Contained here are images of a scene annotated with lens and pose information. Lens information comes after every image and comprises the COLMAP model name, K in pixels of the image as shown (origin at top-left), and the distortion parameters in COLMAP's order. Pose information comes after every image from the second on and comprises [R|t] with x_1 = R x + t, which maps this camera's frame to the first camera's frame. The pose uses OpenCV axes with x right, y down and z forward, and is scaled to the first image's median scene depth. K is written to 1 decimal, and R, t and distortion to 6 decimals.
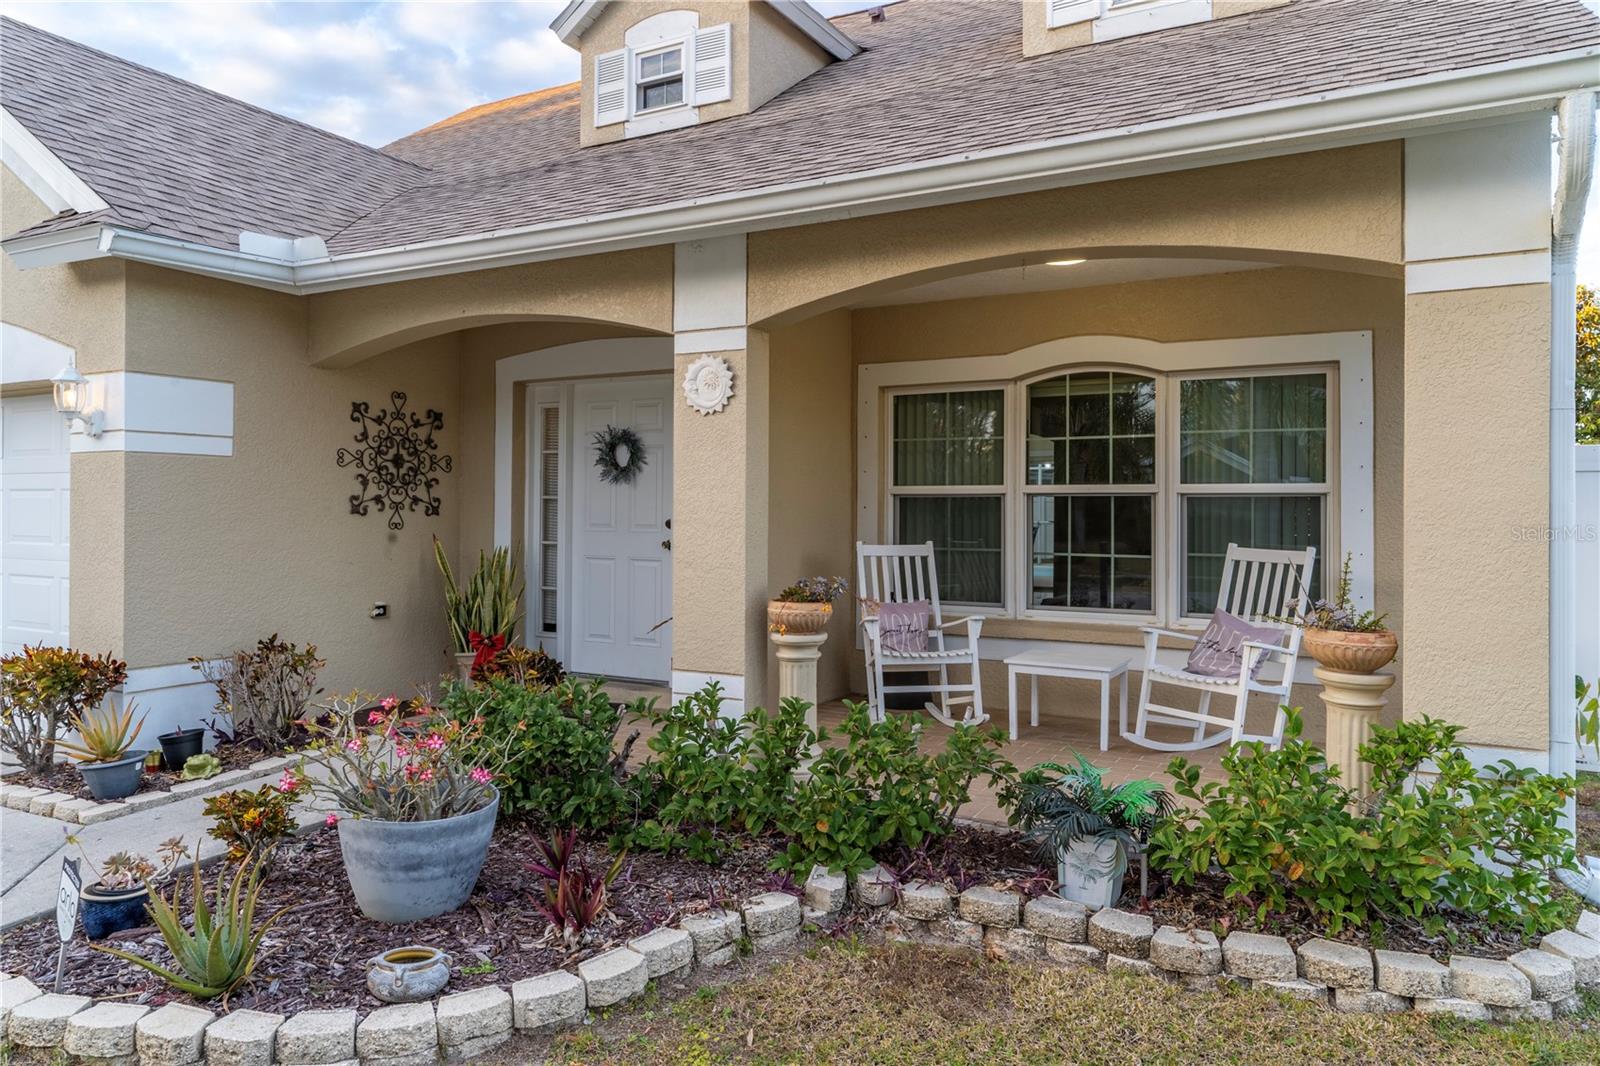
lens RADIAL K [[1096.0, 0, 763.2], [0, 1096.0, 501.6], [0, 0, 1]] dist [0.000382, -0.001323]
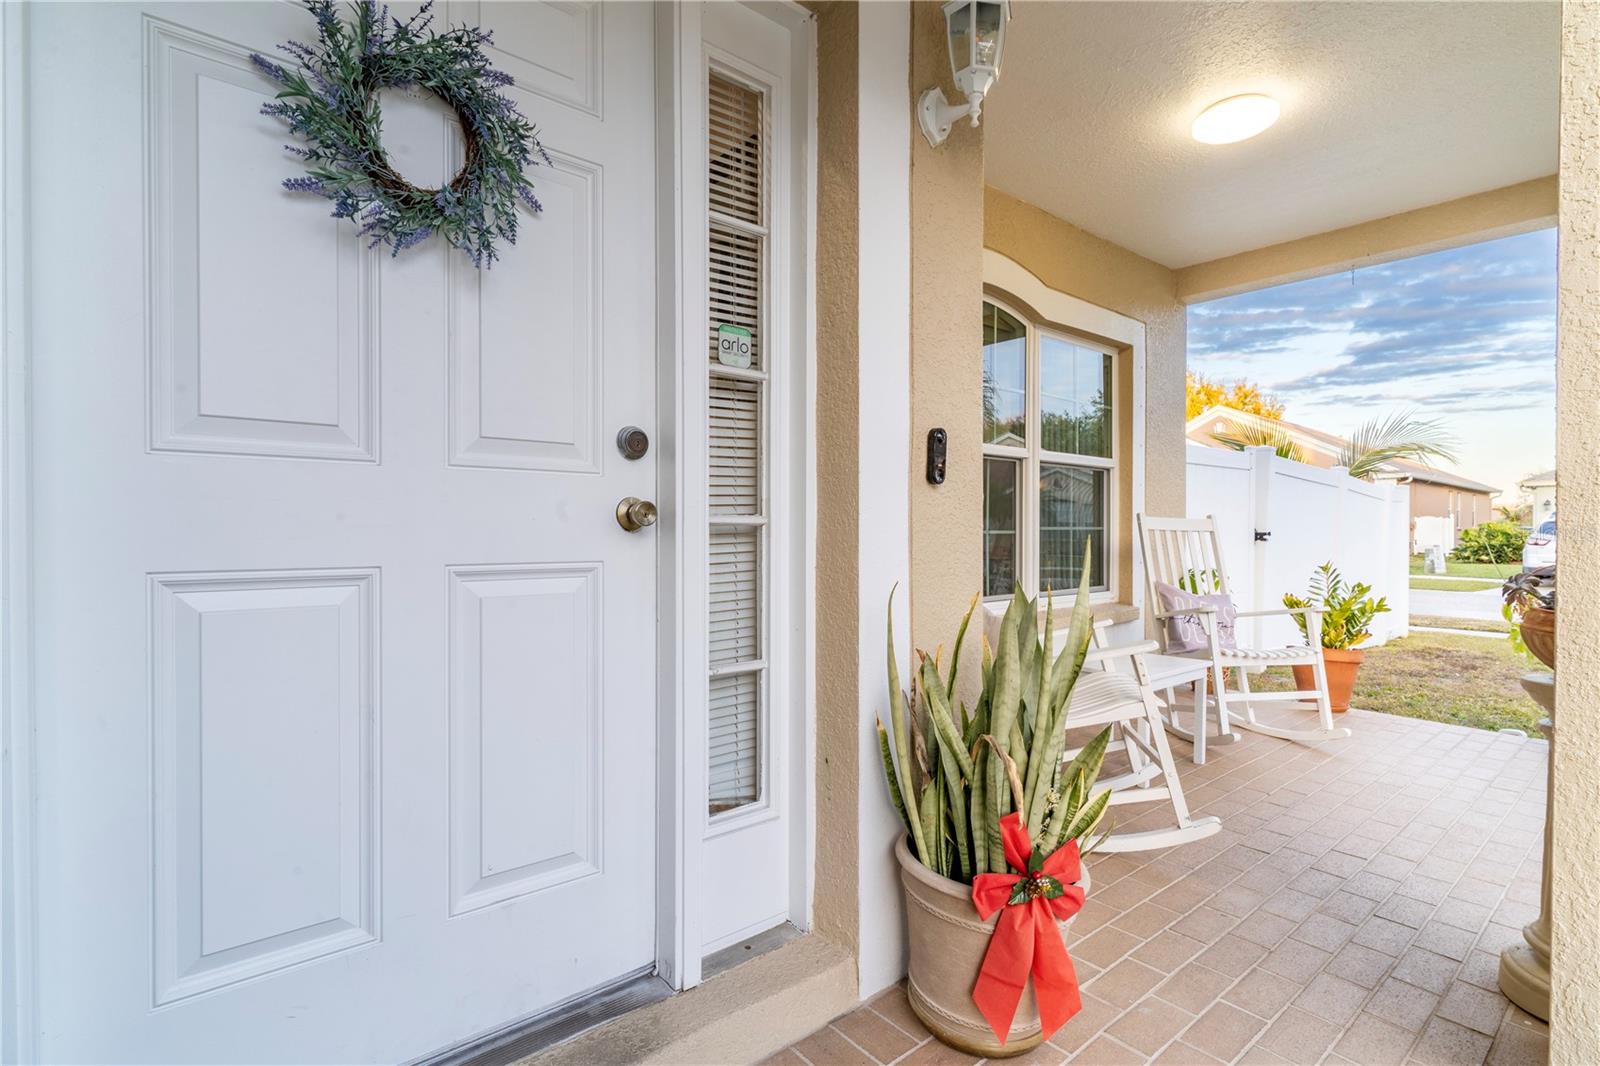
lens RADIAL K [[782.3, 0, 801.5], [0, 782.3, 535.0], [0, 0, 1]] dist [0.004297, 0.000291]
pose [[0.333411, -0.010863, 0.942719, -0.290251], [-0.003975, 0.999909, 0.012928, 0.045435], [-0.942773, -0.008058, 0.333337, 0.958628]]
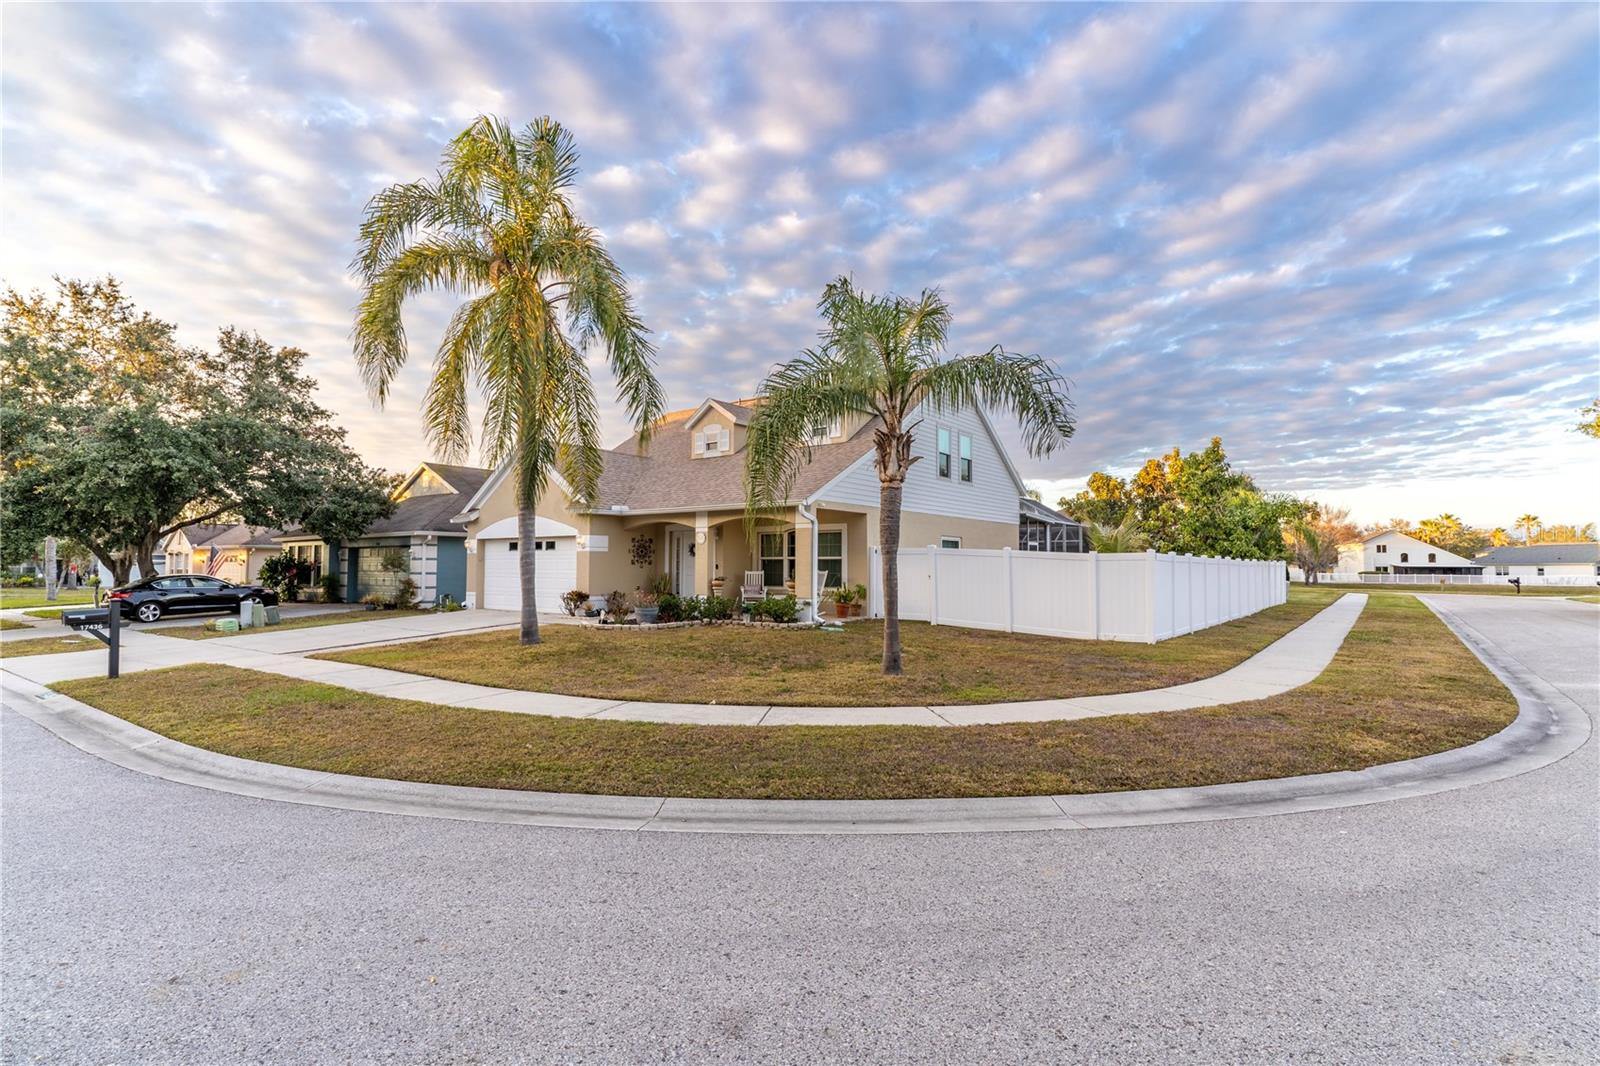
lens RADIAL K [[782.3, 0, 759.2], [0, 782.3, 559.9], [0, 0, 1]] dist [0.004297, 0.000291]
pose [[0.987671, -0.001463, -0.156535, 0.635812], [0.001284, 0.999998, -0.001244, -0.000640], [0.156536, 0.001028, 0.987672, -2.073995]]
